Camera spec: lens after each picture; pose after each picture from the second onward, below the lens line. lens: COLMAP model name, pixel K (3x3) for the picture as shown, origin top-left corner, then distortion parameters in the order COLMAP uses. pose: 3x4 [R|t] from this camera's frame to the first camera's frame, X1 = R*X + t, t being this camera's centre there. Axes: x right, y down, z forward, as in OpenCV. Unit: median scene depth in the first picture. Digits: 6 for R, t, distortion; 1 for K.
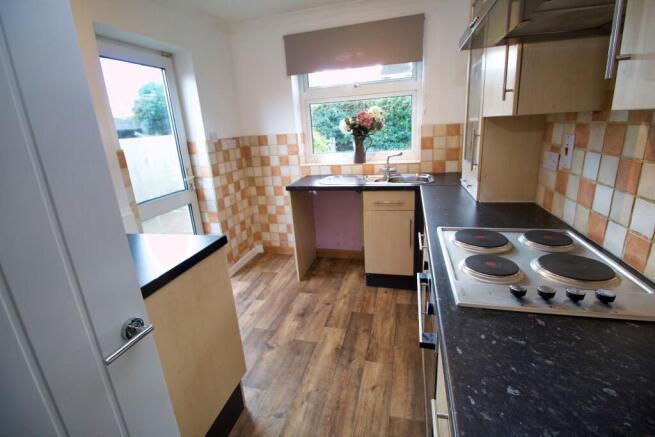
lens RADIAL K [[308.0, 0, 325.6], [0, 308.0, 215.8], [0, 0, 1]] dist [-0.007184, -0.004642]
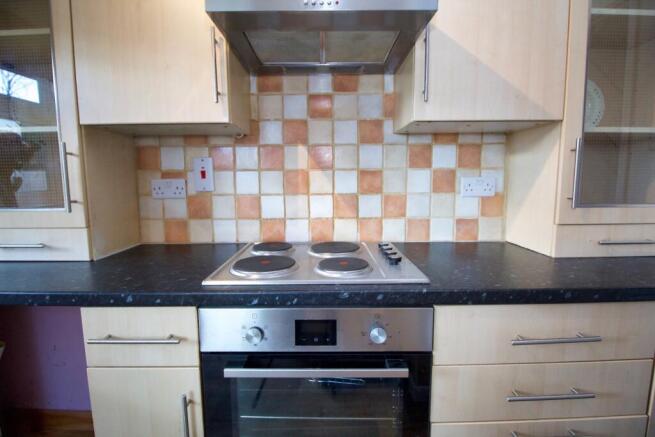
lens RADIAL K [[308.0, 0, 326.1], [0, 308.0, 209.9], [0, 0, 1]] dist [-0.007184, -0.004642]
pose [[-0.257658, -0.032276, 0.965697, -0.222042], [0.298349, 0.947947, 0.111285, -0.073598], [-0.919021, 0.316788, -0.234617, 0.708634]]
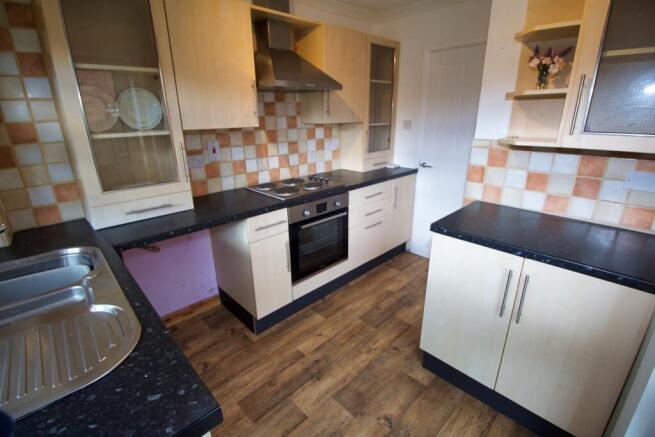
lens RADIAL K [[308.0, 0, 324.7], [0, 308.0, 212.6], [0, 0, 1]] dist [-0.007184, -0.004642]
pose [[-0.855251, -0.085342, 0.511139, -0.470192], [0.212349, 0.842019, 0.495895, -0.493387], [-0.472709, 0.532655, -0.702015, 1.619004]]
